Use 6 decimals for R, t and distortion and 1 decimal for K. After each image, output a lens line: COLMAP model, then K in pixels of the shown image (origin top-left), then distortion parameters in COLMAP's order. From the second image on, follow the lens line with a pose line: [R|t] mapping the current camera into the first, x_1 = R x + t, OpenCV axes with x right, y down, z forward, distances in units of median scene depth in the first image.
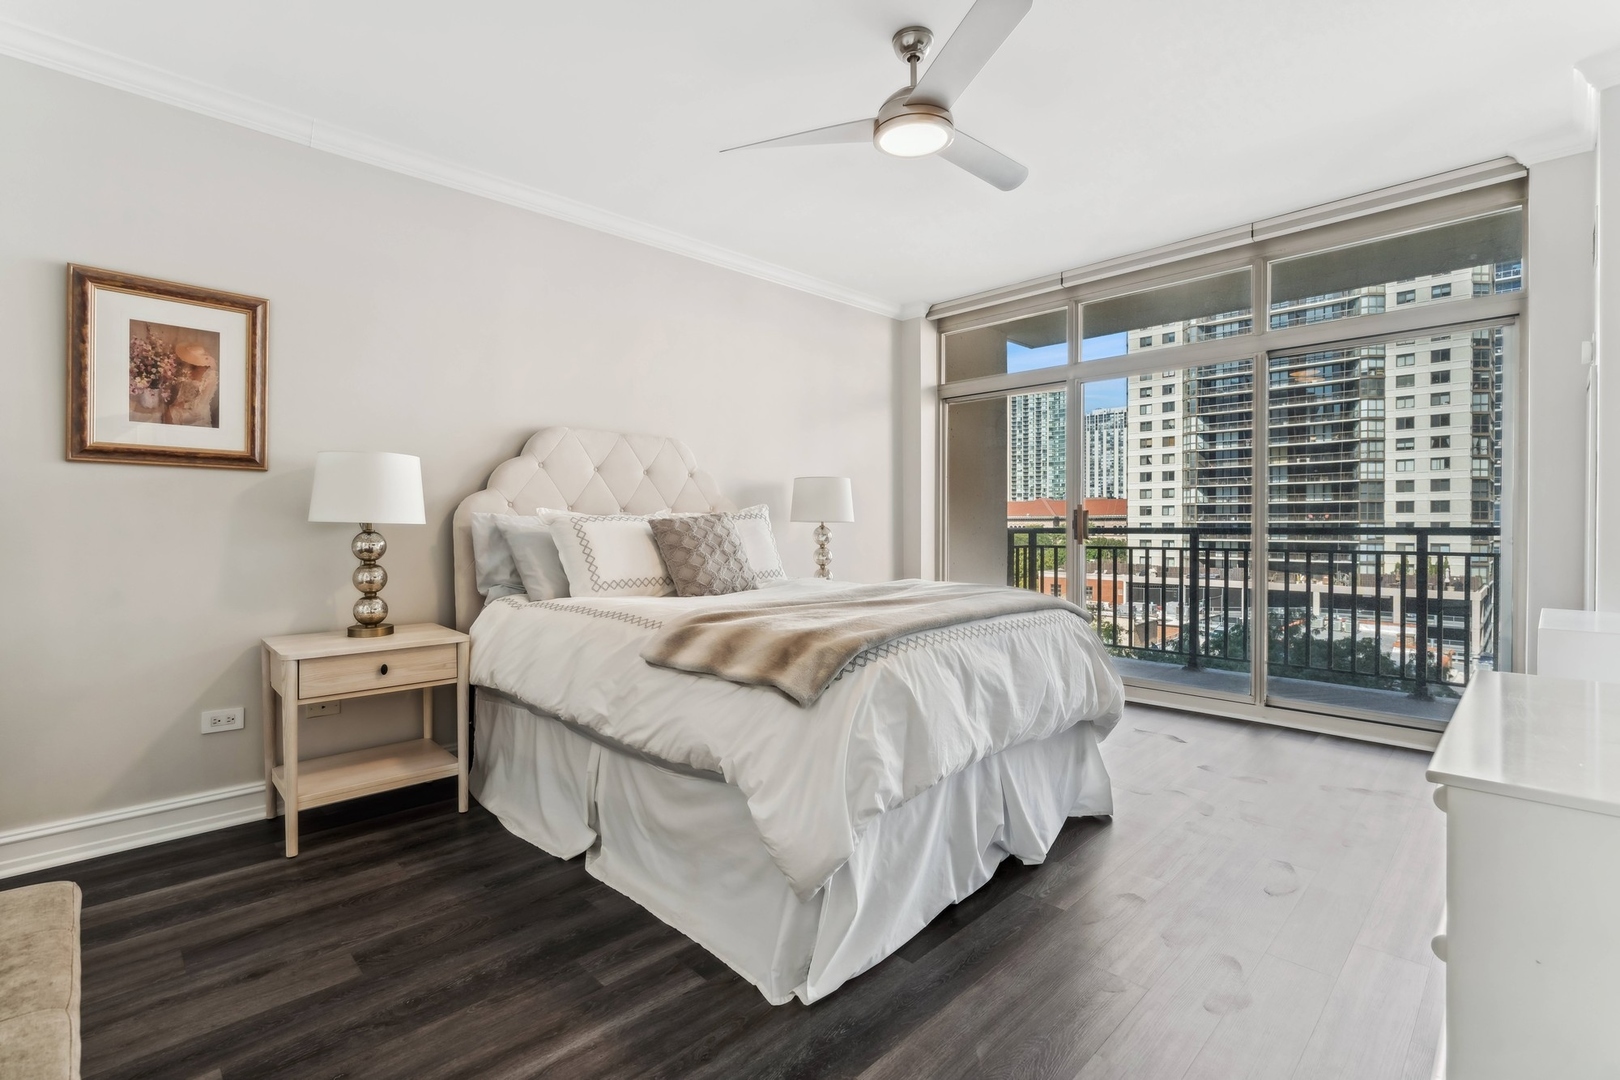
lens RADIAL K [[738.1, 0, 806.1], [0, 738.1, 532.4], [0, 0, 1]] dist [0.000469, 0.000379]
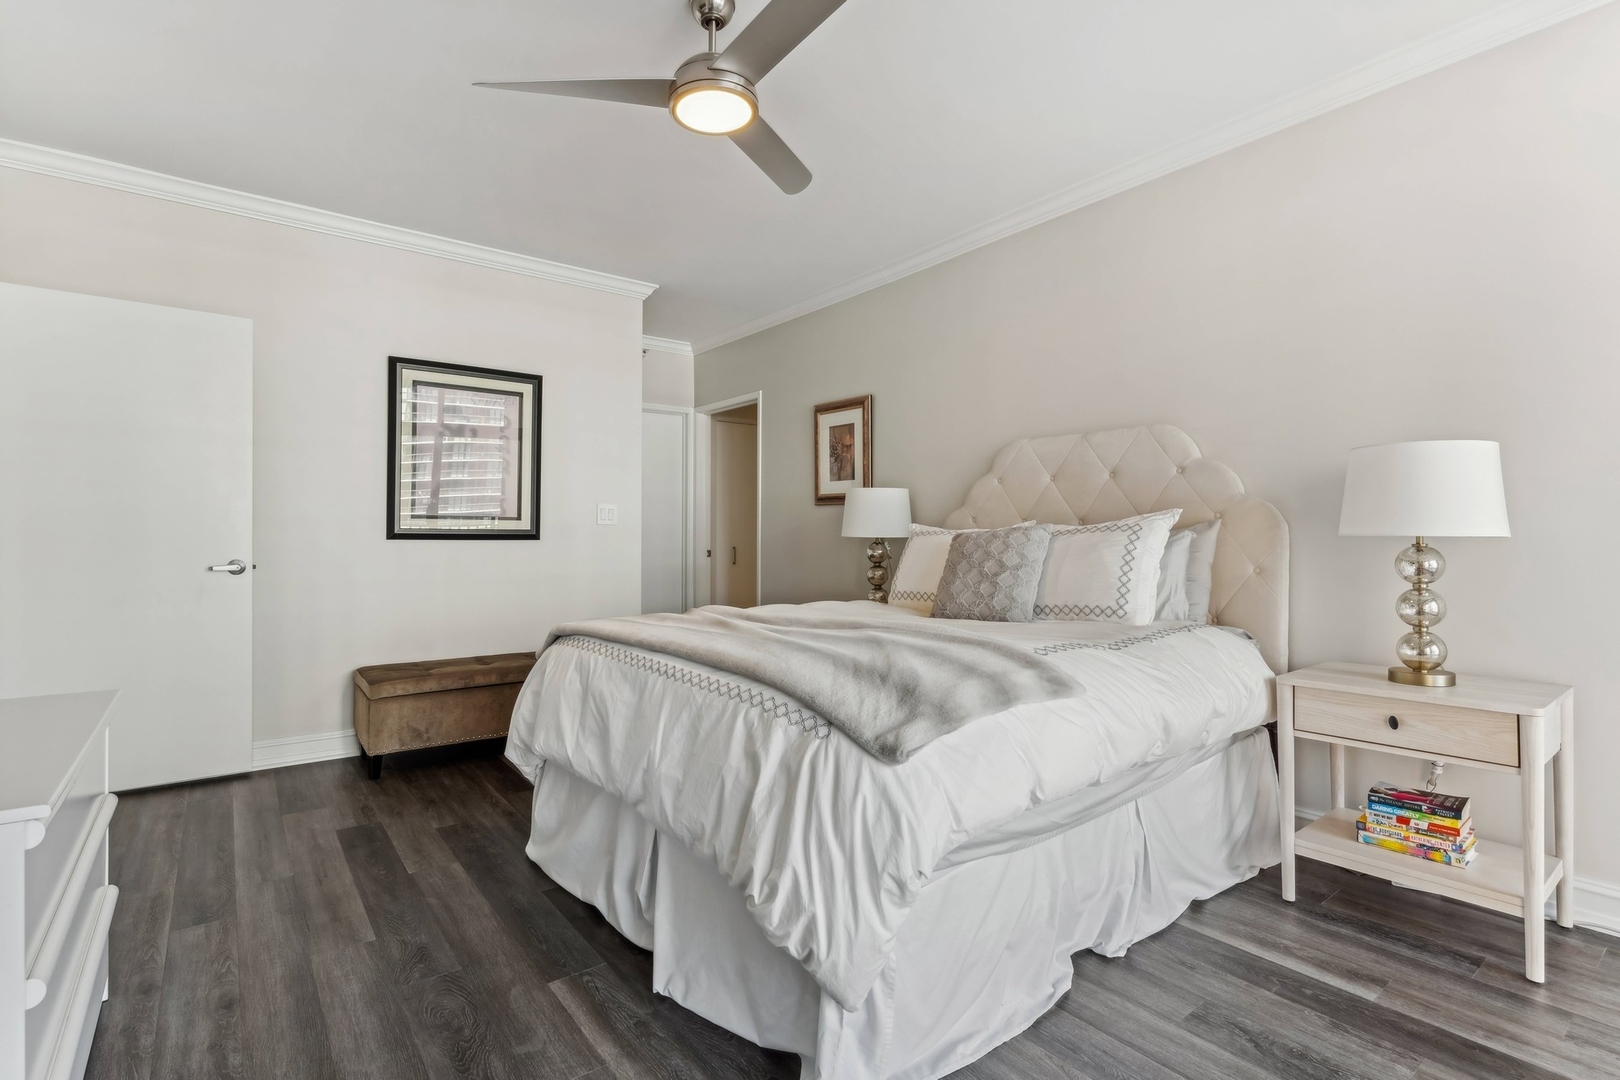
lens RADIAL K [[772.4, 0, 810.0], [0, 772.4, 540.0], [0, 0, 1]] dist [-0.000166, -0.000247]
pose [[-0.125825, 0.006825, -0.992029, 1.011664], [-0.012402, 0.999887, 0.008452, -0.018860], [0.991975, 0.013367, -0.125727, 1.180754]]
